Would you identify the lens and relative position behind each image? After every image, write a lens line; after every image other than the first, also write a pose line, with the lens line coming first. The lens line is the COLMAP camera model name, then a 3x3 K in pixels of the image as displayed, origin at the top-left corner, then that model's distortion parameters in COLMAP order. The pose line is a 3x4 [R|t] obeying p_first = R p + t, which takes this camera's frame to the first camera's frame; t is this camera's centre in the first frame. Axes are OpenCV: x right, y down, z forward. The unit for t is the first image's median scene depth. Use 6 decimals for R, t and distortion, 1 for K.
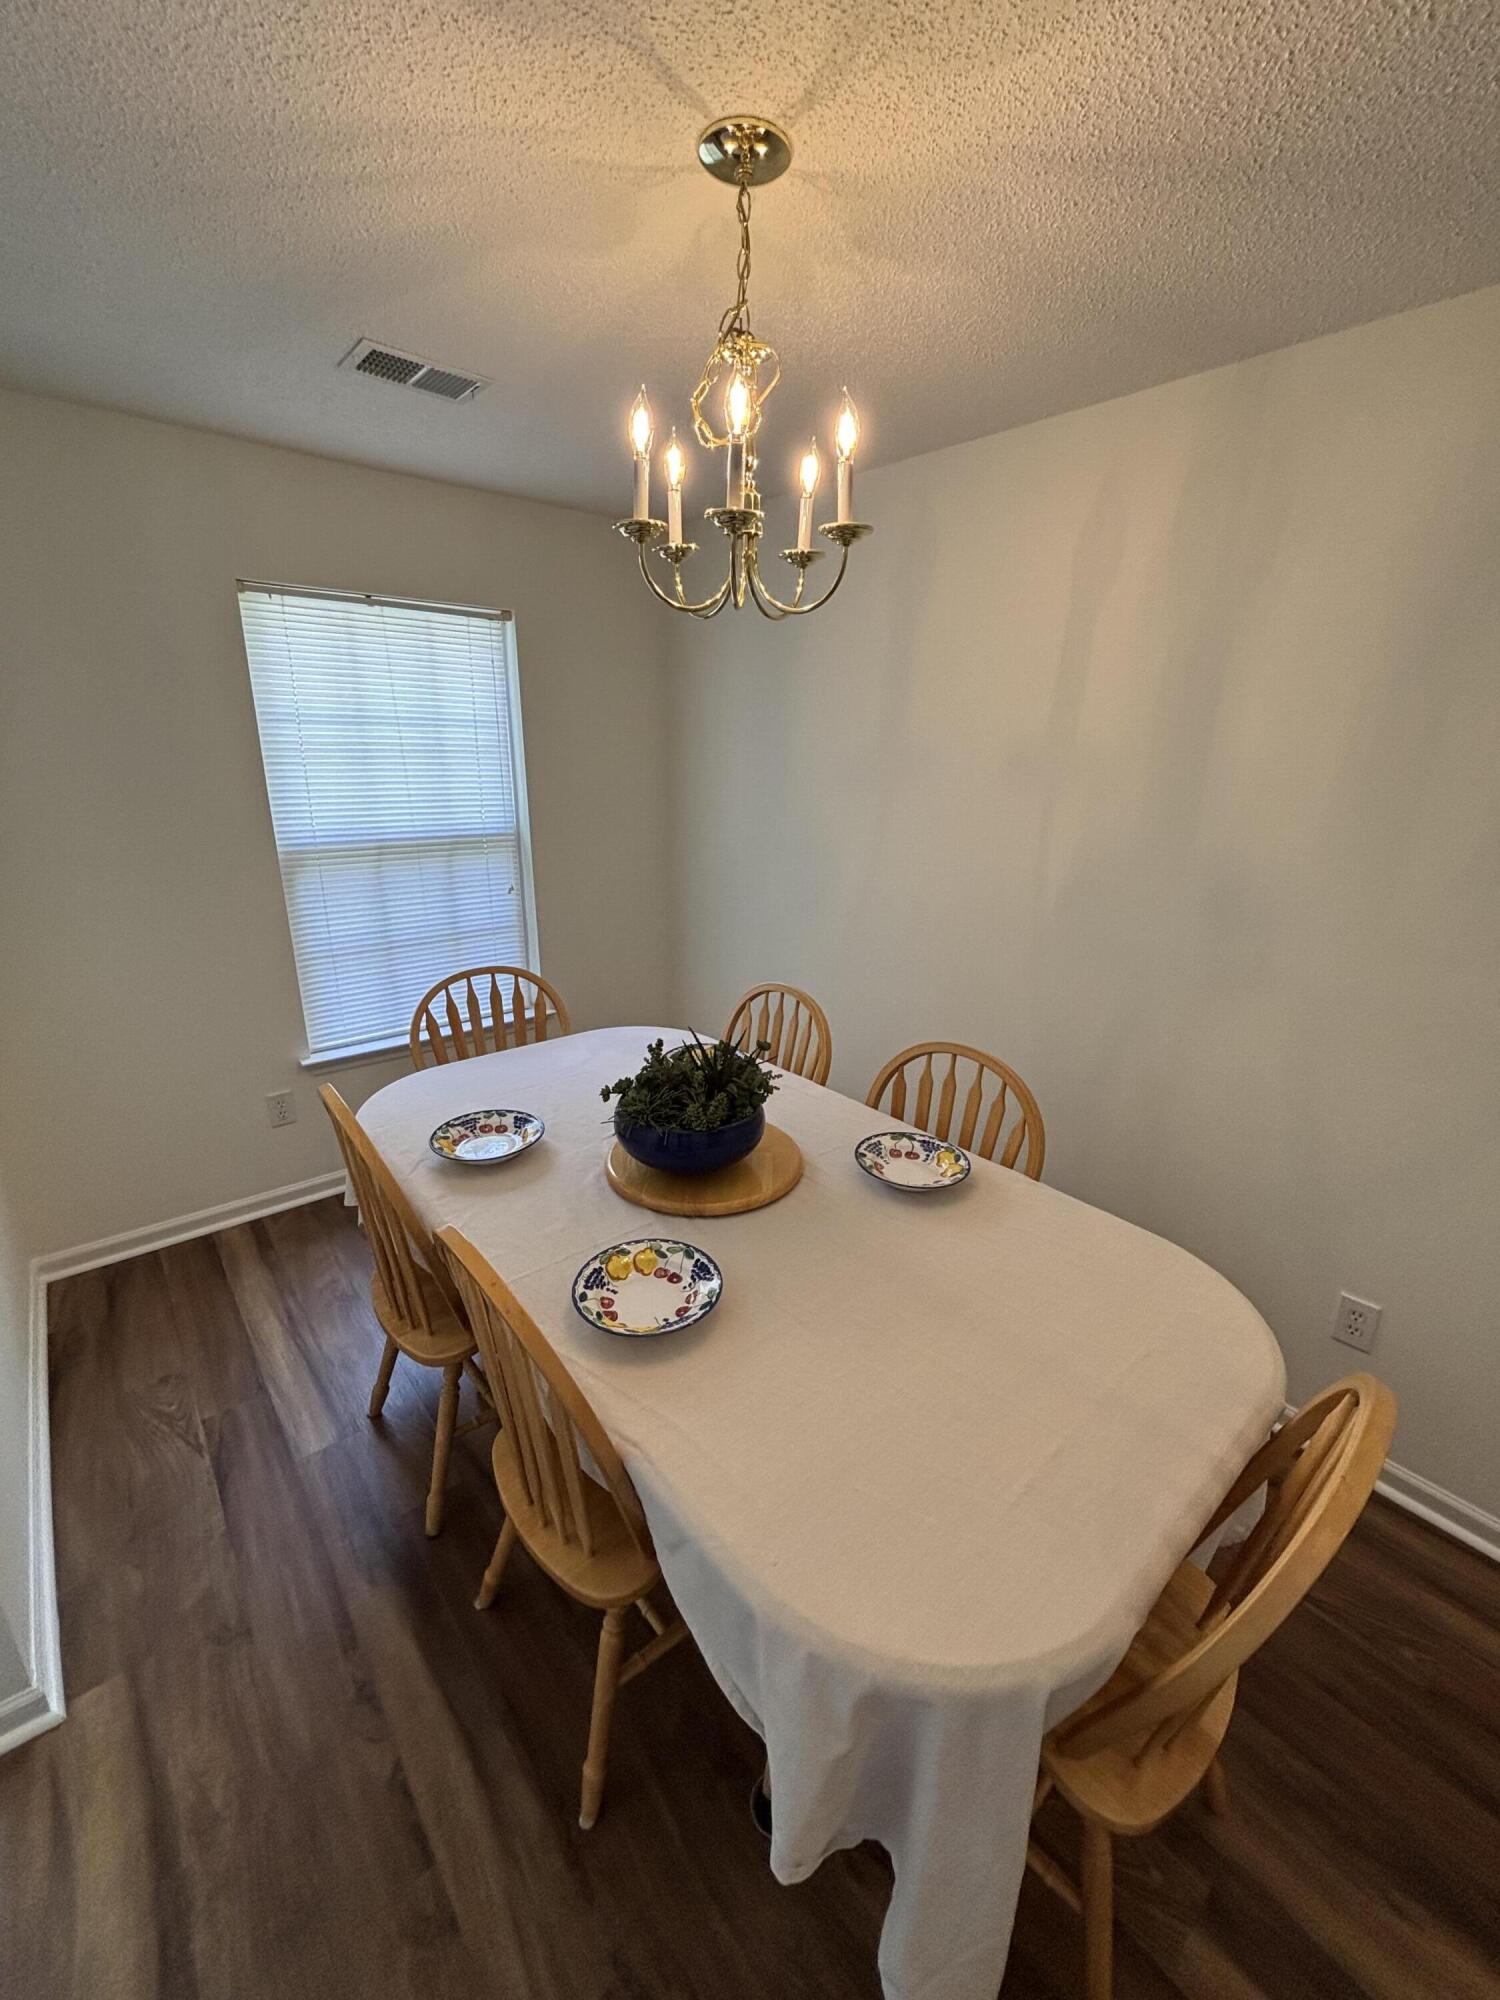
lens RADIAL K [[813.5, 0, 755.6], [0, 813.5, 996.9], [0, 0, 1]] dist [0.001410, -0.000199]
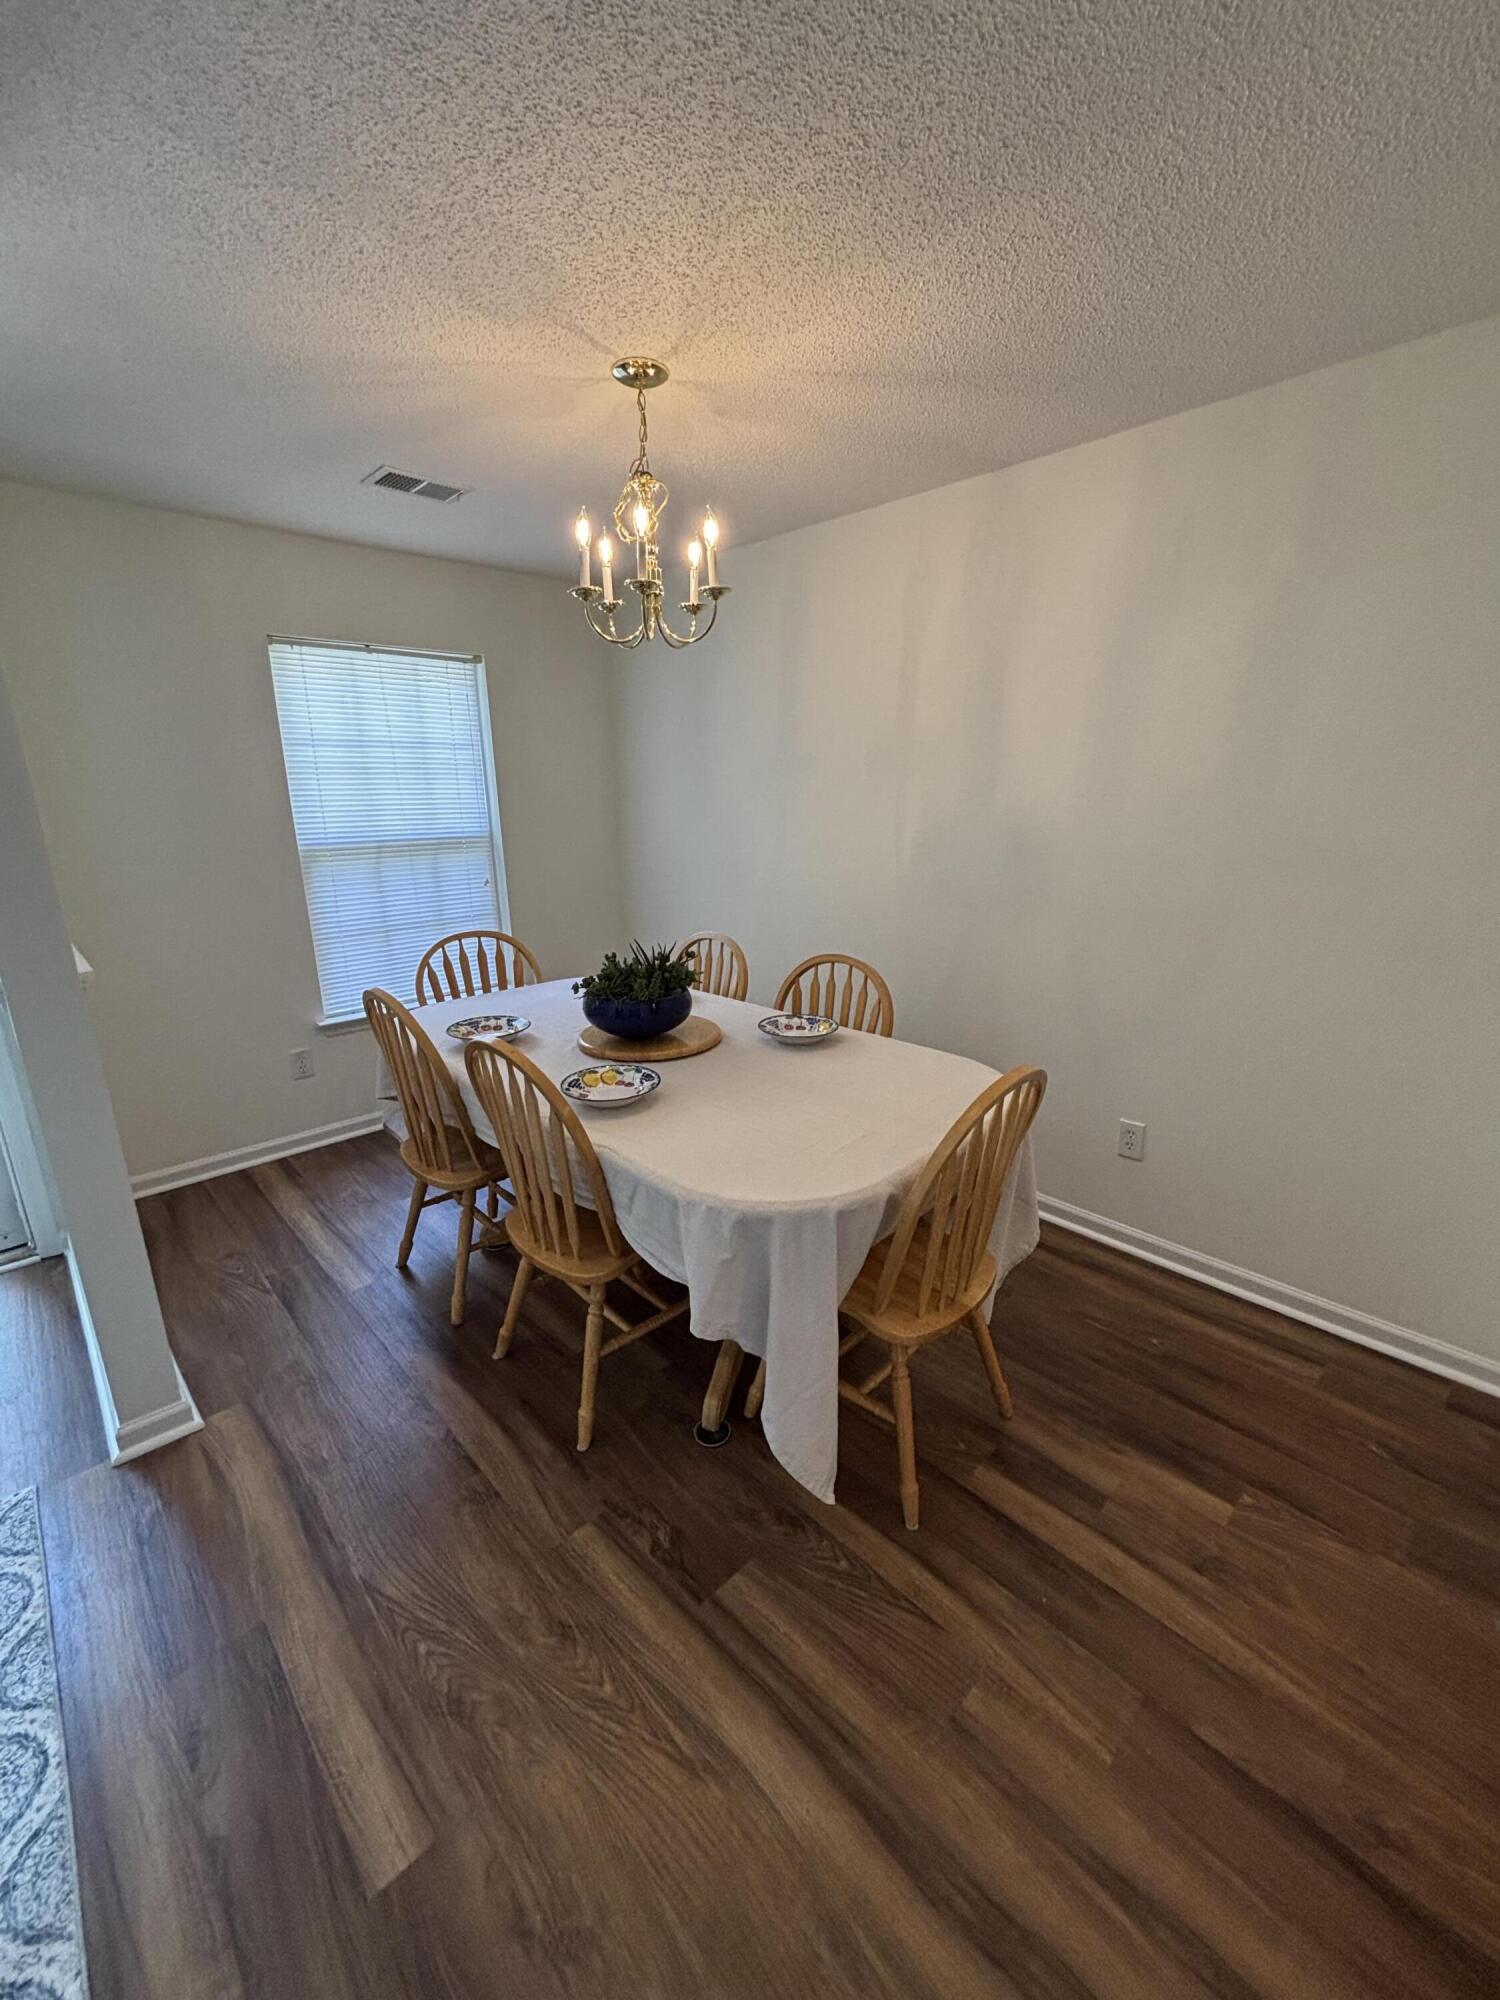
lens RADIAL K [[813.5, 0, 755.7], [0, 813.5, 997.1], [0, 0, 1]] dist [0.001410, -0.000199]
pose [[0.997546, -0.047132, 0.051777, 0.049112], [0.049690, 0.997548, -0.049279, 0.216124], [-0.049327, 0.051731, 0.997442, -0.392998]]
